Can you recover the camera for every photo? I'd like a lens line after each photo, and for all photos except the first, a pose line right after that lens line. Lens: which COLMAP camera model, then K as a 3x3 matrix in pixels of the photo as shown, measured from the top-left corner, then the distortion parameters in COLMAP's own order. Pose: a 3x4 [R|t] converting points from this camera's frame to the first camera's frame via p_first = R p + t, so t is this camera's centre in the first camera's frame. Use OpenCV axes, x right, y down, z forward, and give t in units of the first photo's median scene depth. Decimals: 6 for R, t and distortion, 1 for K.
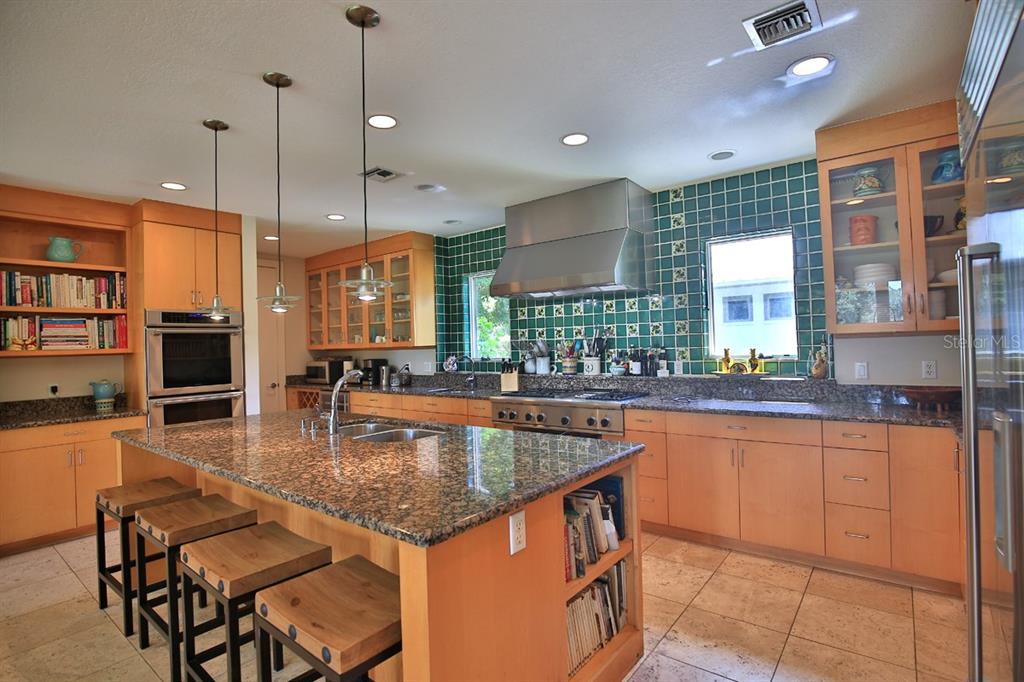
lens RADIAL K [[498.3, 0, 512.8], [0, 498.3, 341.6], [0, 0, 1]] dist [-0.033158, 0.005738]
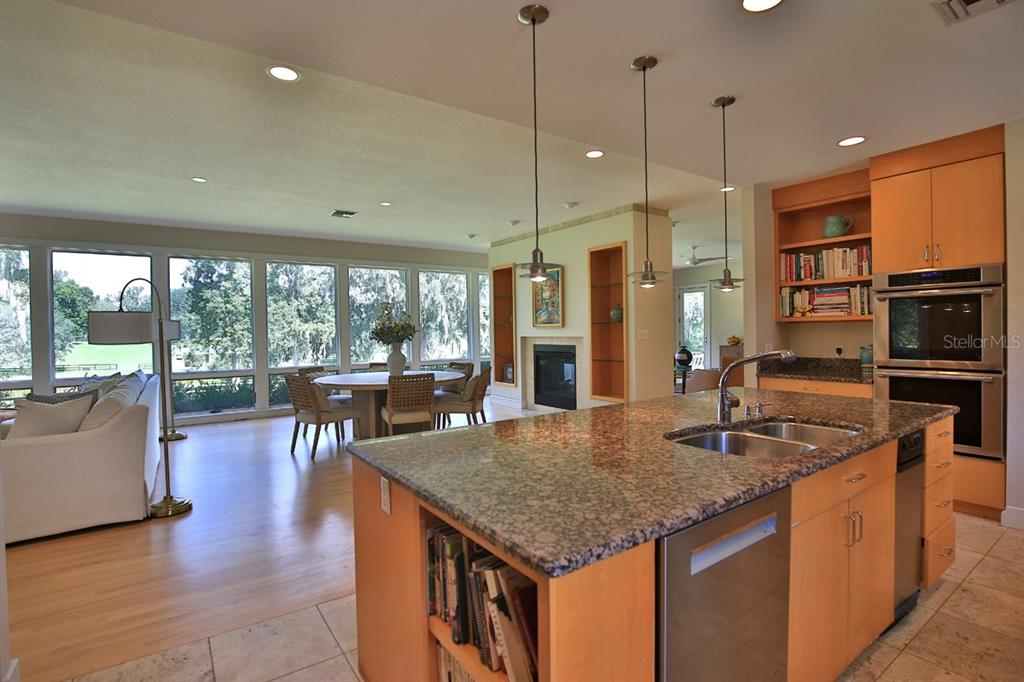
lens RADIAL K [[498.3, 0, 511.8], [0, 498.3, 336.5], [0, 0, 1]] dist [-0.033158, 0.005738]
pose [[-0.277176, 0.046289, -0.959703, 0.323557], [0.032844, 0.998712, 0.038685, -0.003822], [0.960258, -0.020798, -0.278339, 0.515662]]
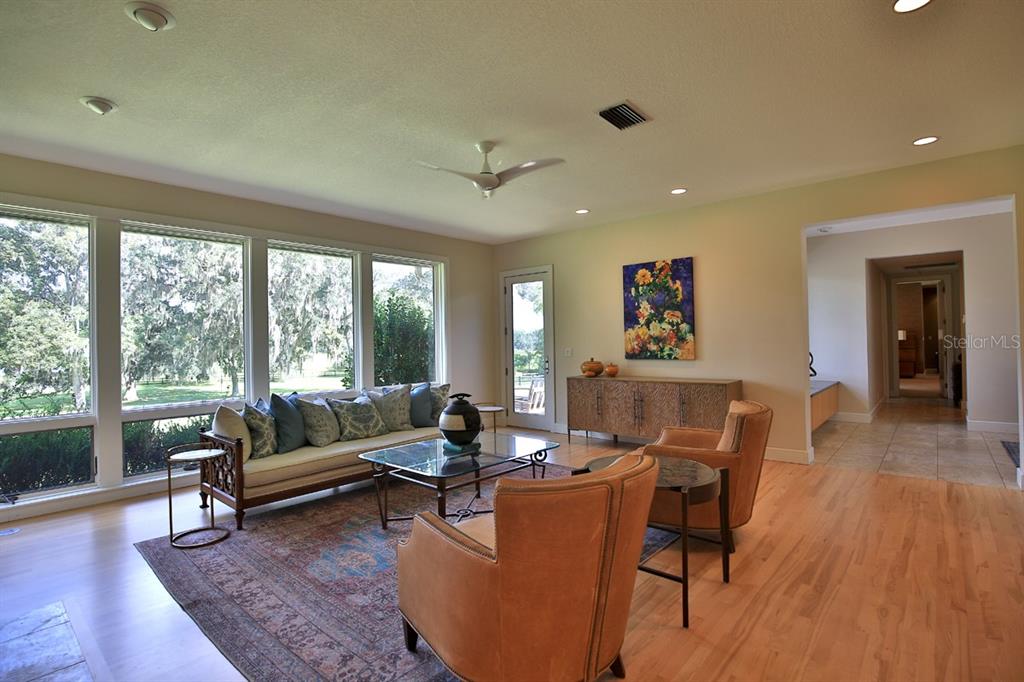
lens RADIAL K [[498.3, 0, 526.8], [0, 498.3, 340.1], [0, 0, 1]] dist [-0.033158, 0.005738]
pose [[-0.028172, 0.027854, -0.999215, -1.146882], [0.032195, 0.999118, 0.026944, 0.035180], [0.999084, -0.031411, -0.029044, 0.782308]]
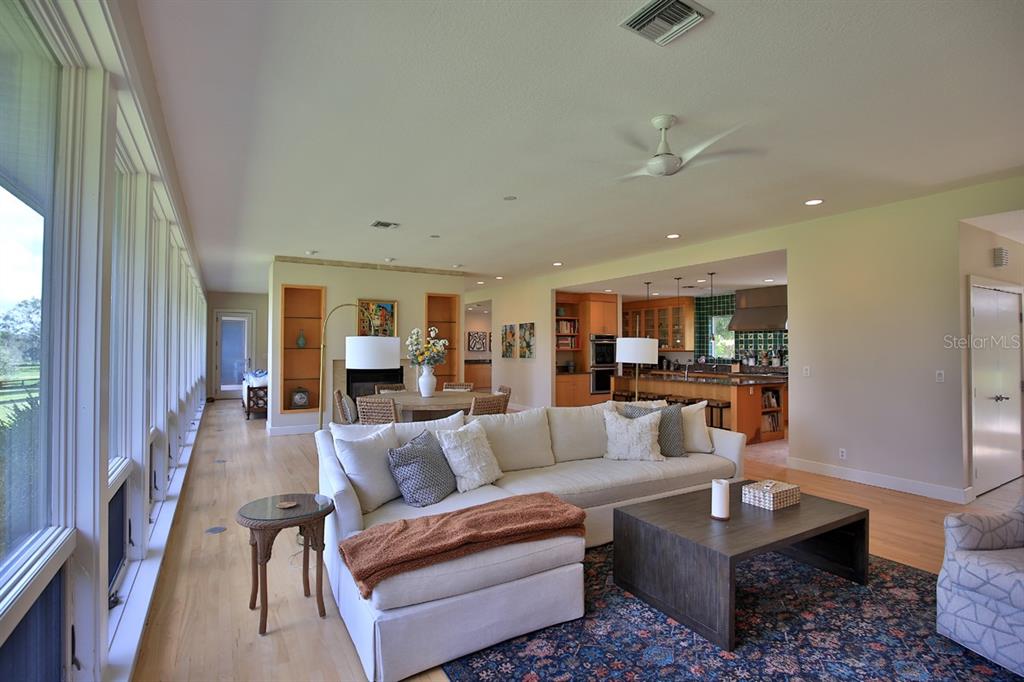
lens RADIAL K [[498.3, 0, 513.9], [0, 498.3, 341.9], [0, 0, 1]] dist [-0.033158, 0.005738]
pose [[0.934513, 0.026167, -0.354965, -0.155811], [-0.025023, 0.999656, 0.007813, -0.030816], [0.355047, 0.001581, 0.934847, -1.480436]]
